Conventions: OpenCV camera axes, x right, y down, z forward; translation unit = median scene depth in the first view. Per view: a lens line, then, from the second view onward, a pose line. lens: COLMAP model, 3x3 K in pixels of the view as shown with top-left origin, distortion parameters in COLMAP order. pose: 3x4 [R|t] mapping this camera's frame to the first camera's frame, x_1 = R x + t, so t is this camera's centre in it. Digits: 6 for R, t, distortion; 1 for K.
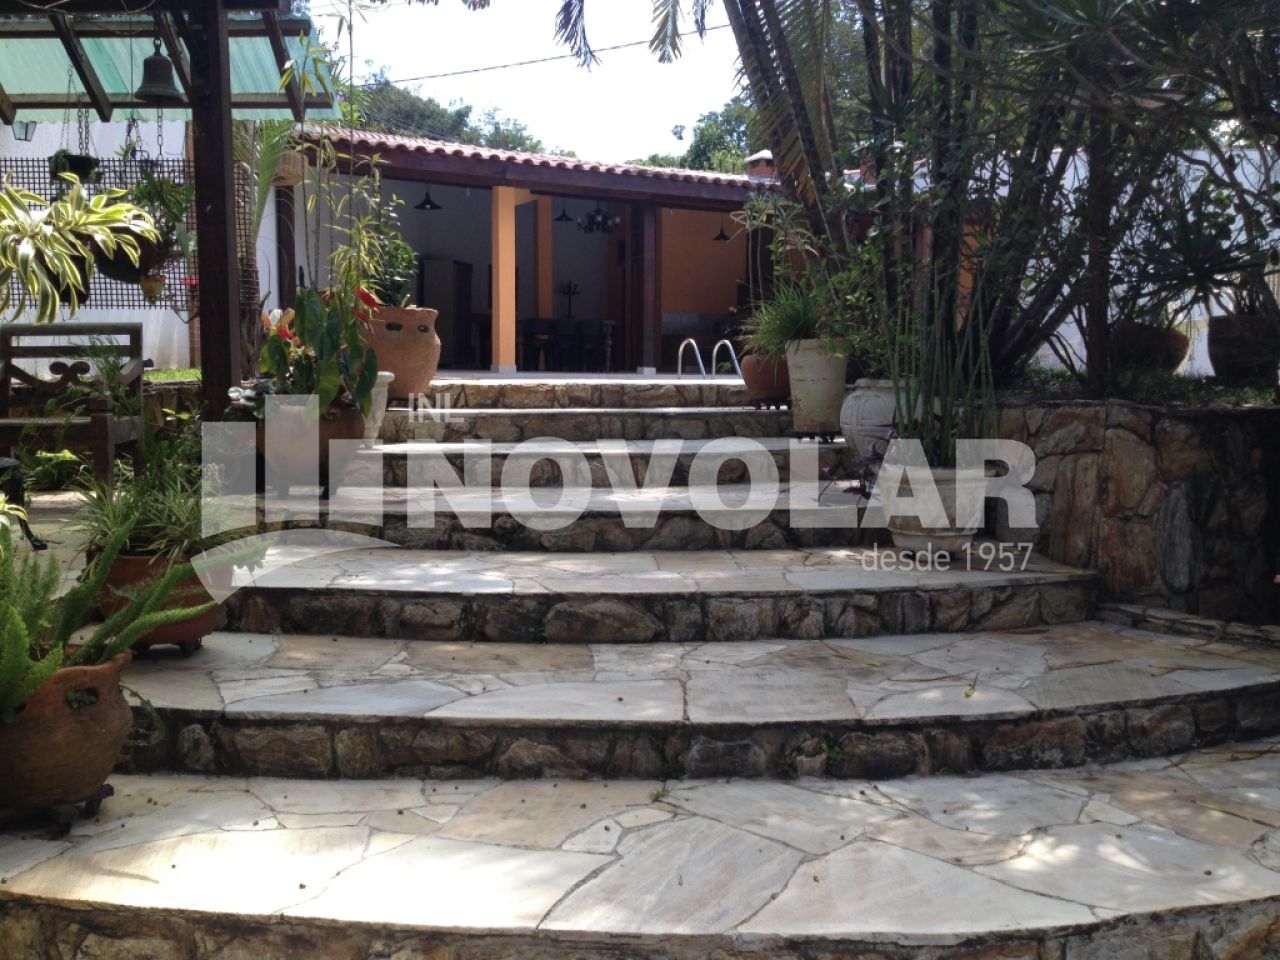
lens RADIAL K [[1233.6, 0, 640.0], [0, 1233.6, 480.0], [0, 0, 1]] dist [0.179904, -0.268969]
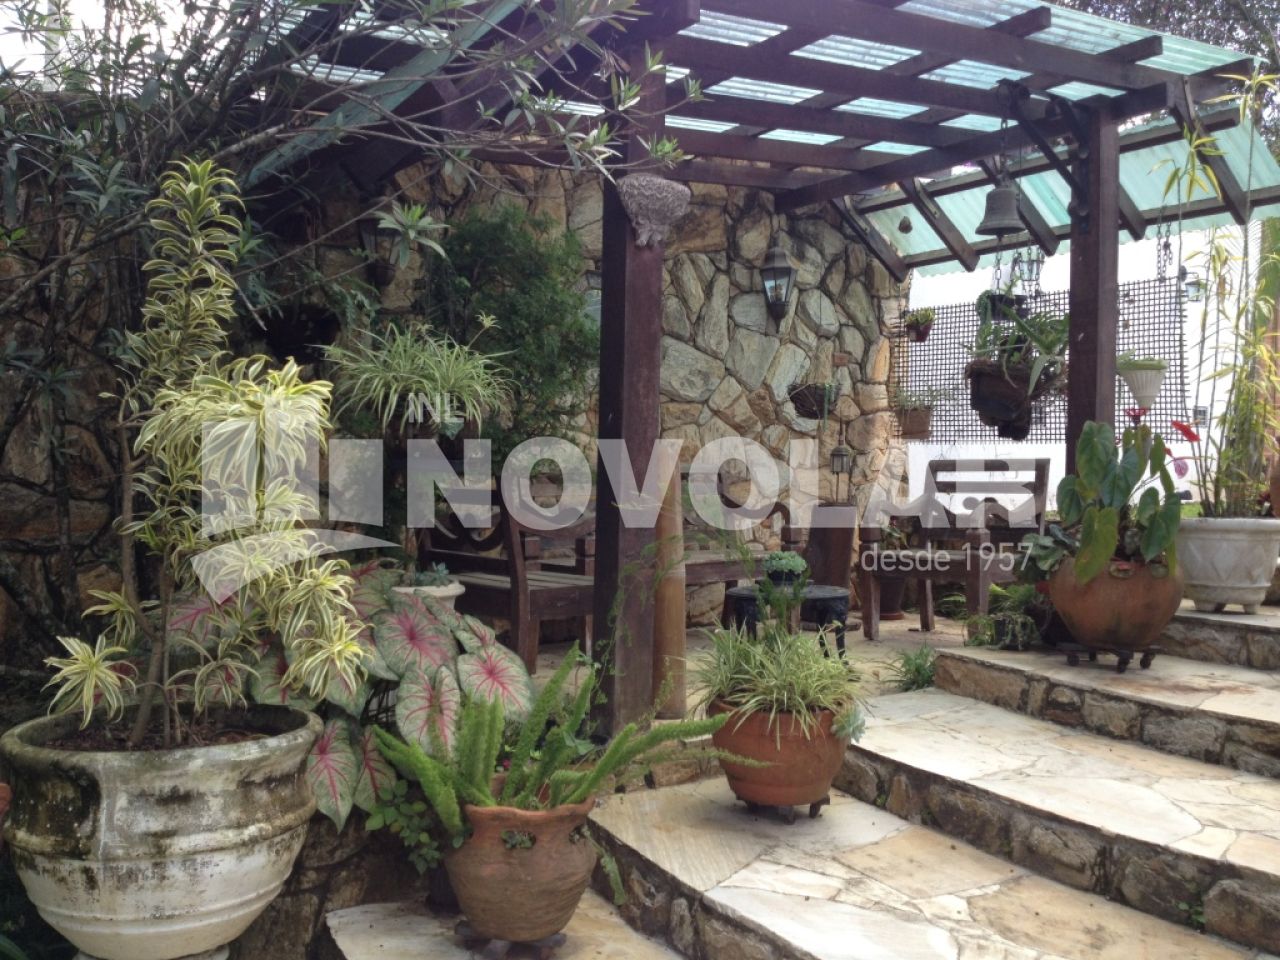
lens RADIAL K [[1233.6, 0, 640.0], [0, 1233.6, 480.0], [0, 0, 1]] dist [0.179904, -0.268969]
pose [[0.531953, 0.001715, -0.846772, 0.359180], [-0.064351, 0.997188, -0.038406, -0.073713], [0.844325, 0.074921, 0.530568, 0.331079]]
